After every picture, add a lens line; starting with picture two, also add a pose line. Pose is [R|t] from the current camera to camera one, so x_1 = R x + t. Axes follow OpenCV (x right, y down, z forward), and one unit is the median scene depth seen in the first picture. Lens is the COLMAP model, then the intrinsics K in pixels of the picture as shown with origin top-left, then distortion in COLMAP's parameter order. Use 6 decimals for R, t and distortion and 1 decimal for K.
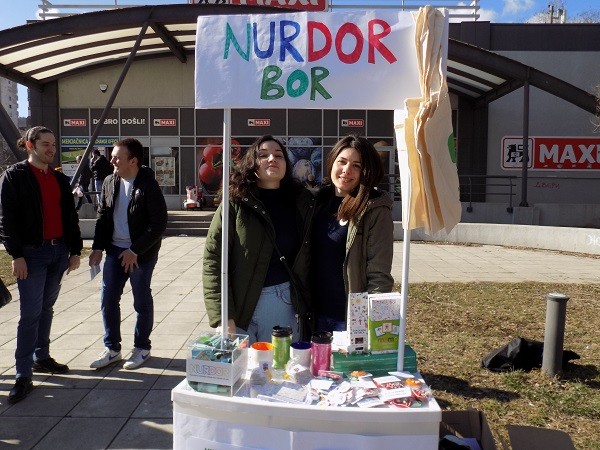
lens RADIAL K [[482.2, 0, 305.7], [0, 482.2, 227.6], [0, 0, 1]] dist [-0.055650, 0.072473]
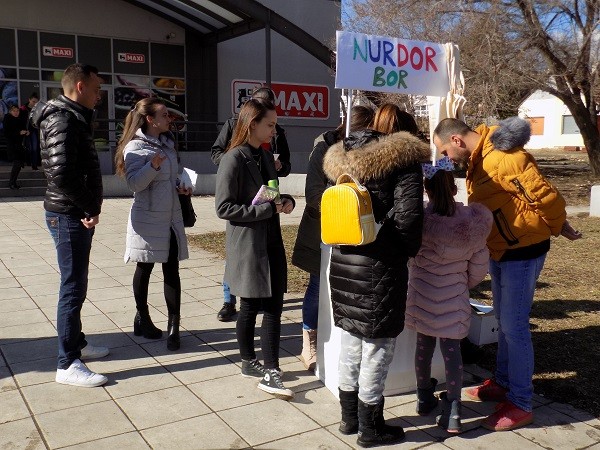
lens RADIAL K [[612.9, 0, 303.2], [0, 612.9, 223.6], [0, 0, 1]] dist [-0.019023, 0.000000]
pose [[0.835777, -0.070974, 0.544463, -0.619891], [0.037564, 0.996678, 0.072260, 0.022029], [-0.547783, -0.039941, 0.835666, -0.286366]]
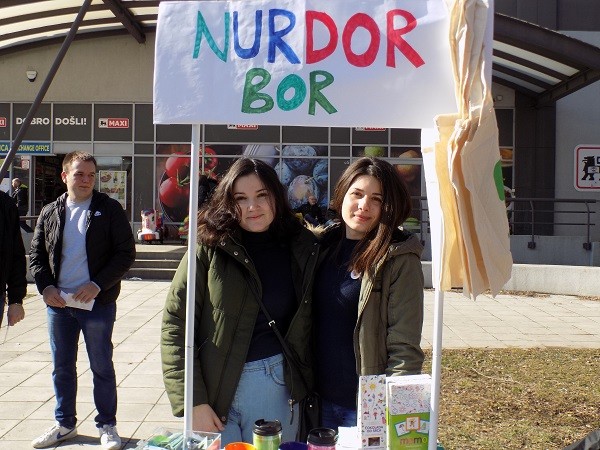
lens RADIAL K [[666.8, 0, 309.6], [0, 666.8, 231.2], [0, 0, 1]] dist [-0.044741, 0.000000]
pose [[0.999969, 0.006447, 0.004619, 0.003035], [-0.006190, 0.998539, -0.053681, -0.012089], [-0.004958, 0.053651, 0.998547, -0.007522]]
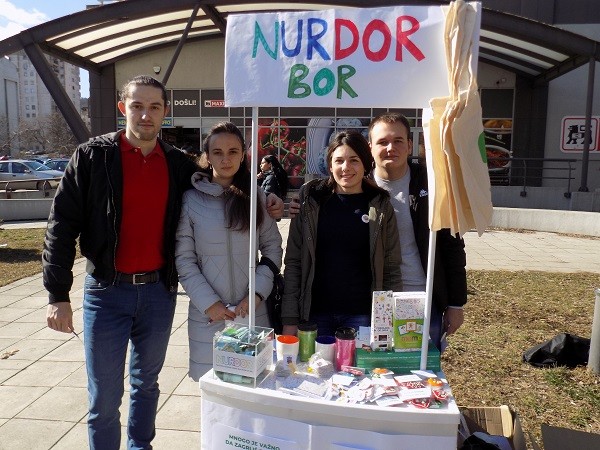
lens RADIAL K [[482.2, 0, 305.4], [0, 482.2, 228.0], [0, 0, 1]] dist [-0.055650, 0.072473]
pose [[0.994602, 0.019846, -0.101846, 0.020816], [-0.015482, 0.998935, 0.043464, -0.015901], [0.102600, -0.041653, 0.993850, -0.003614]]
